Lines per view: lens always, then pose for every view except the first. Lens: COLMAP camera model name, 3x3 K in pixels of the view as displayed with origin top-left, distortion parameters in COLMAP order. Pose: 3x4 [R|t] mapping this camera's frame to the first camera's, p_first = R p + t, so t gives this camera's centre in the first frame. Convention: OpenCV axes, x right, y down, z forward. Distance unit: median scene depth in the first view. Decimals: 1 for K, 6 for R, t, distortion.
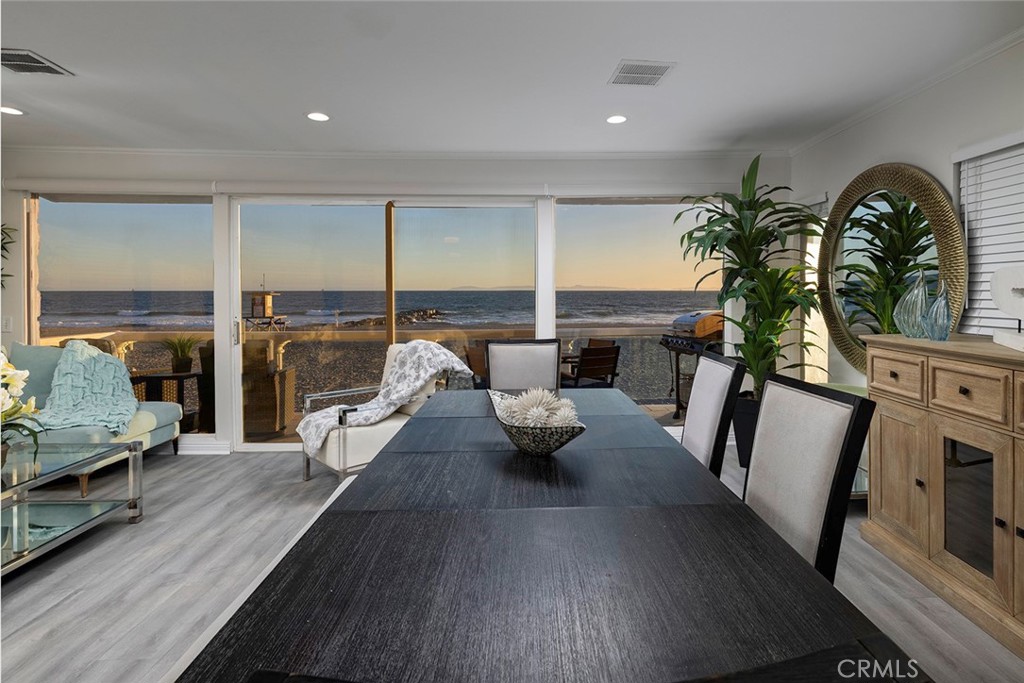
lens RADIAL K [[544.1, 0, 529.9], [0, 544.1, 301.3], [0, 0, 1]] dist [-0.001811, 0.000834]
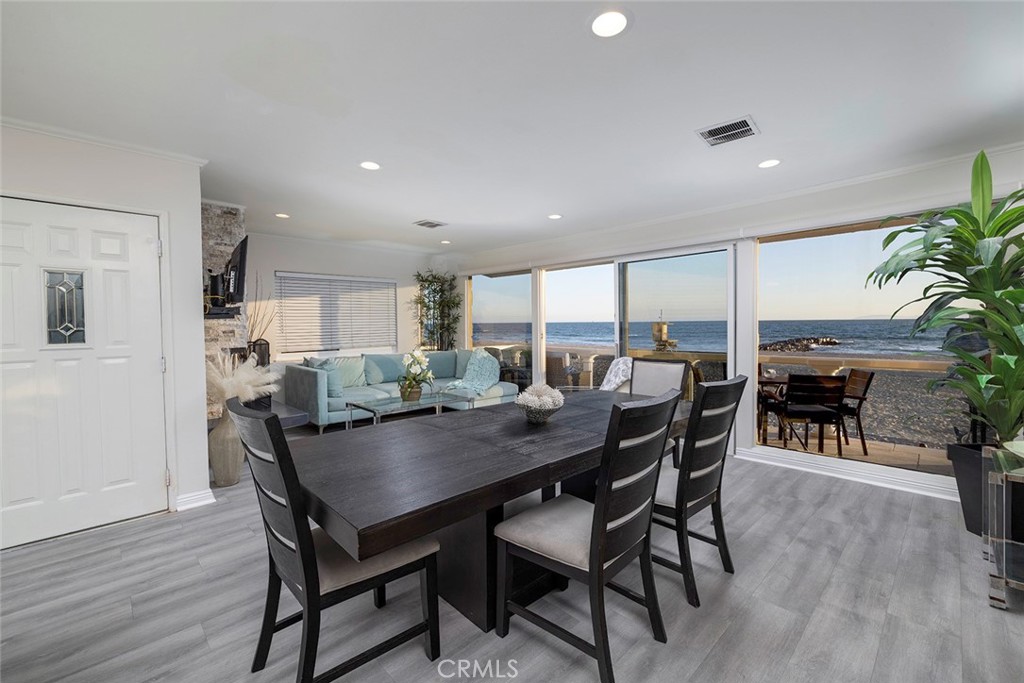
lens RADIAL K [[430.9, 0, 512.4], [0, 430.9, 331.9], [0, 0, 1]] dist [0.000391, 0.000210]
pose [[0.667325, 0.010233, -0.744697, 0.486189], [-0.005646, 0.999946, 0.008682, -0.002093], [0.744745, -0.001589, 0.667347, 0.035899]]
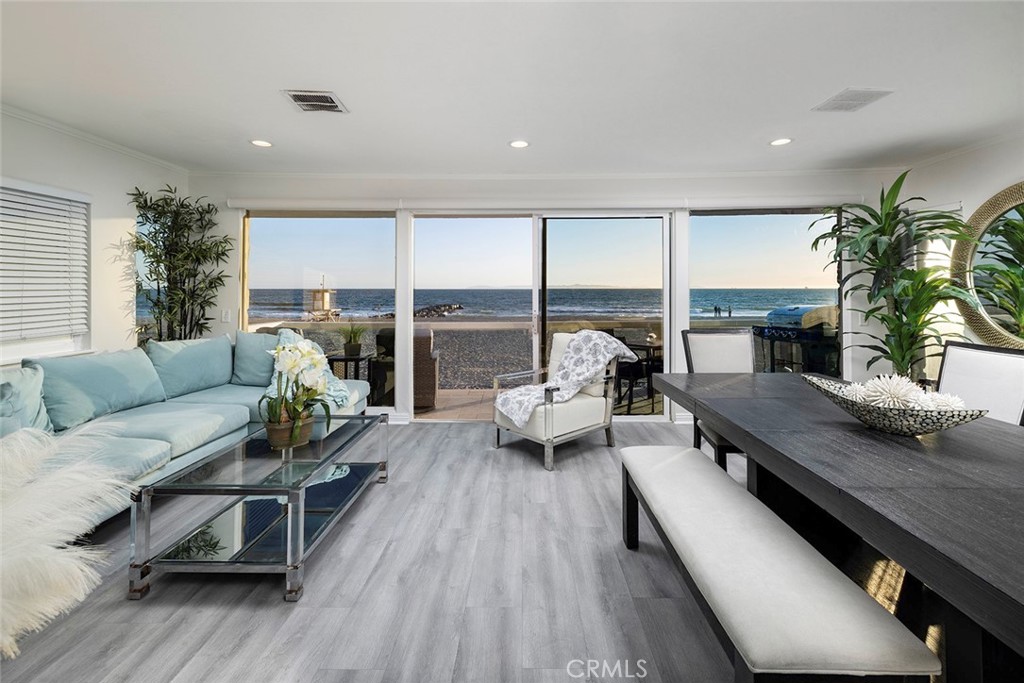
lens RADIAL K [[445.9, 0, 501.8], [0, 445.9, 286.9], [0, 0, 1]] dist [0.008986, -0.000167]
pose [[0.998947, -0.000504, -0.045872, -0.340390], [-0.000597, 0.999712, -0.023996, 0.000463], [0.045871, 0.023998, 0.998659, 0.016226]]
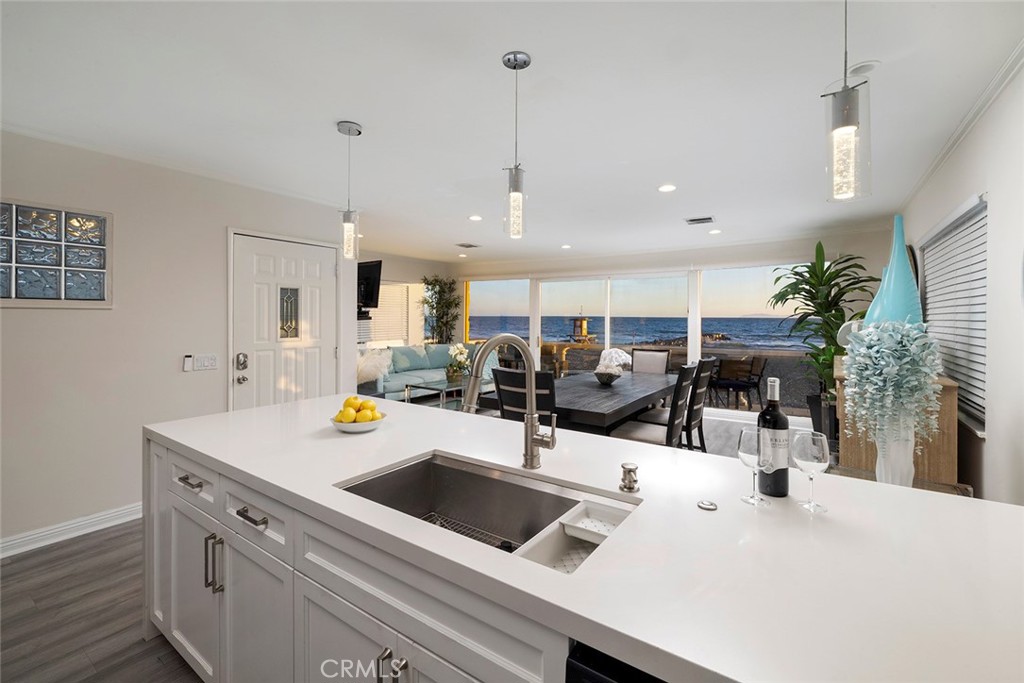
lens RADIAL K [[445.9, 0, 511.8], [0, 445.9, 318.6], [0, 0, 1]] dist [0.008986, -0.000167]
pose [[0.809796, 0.009396, -0.586637, 0.511415], [-0.018309, 0.999789, -0.009261, -0.017848], [0.586426, 0.018241, 0.809797, -0.612077]]
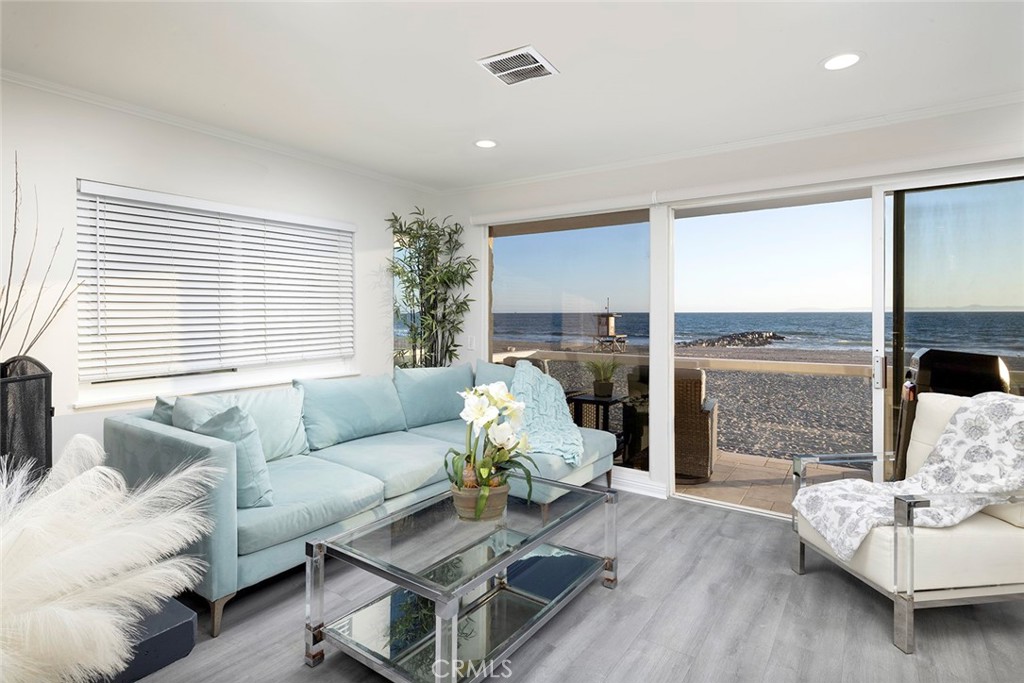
lens RADIAL K [[505.8, 0, 516.9], [0, 505.8, 316.3], [0, 0, 1]] dist [-0.006694, 0.002016]
pose [[0.816891, 0.001446, -0.576790, -0.317197], [-0.008523, 0.999918, -0.009564, -0.004925], [0.576729, 0.012728, 0.816837, 0.216611]]
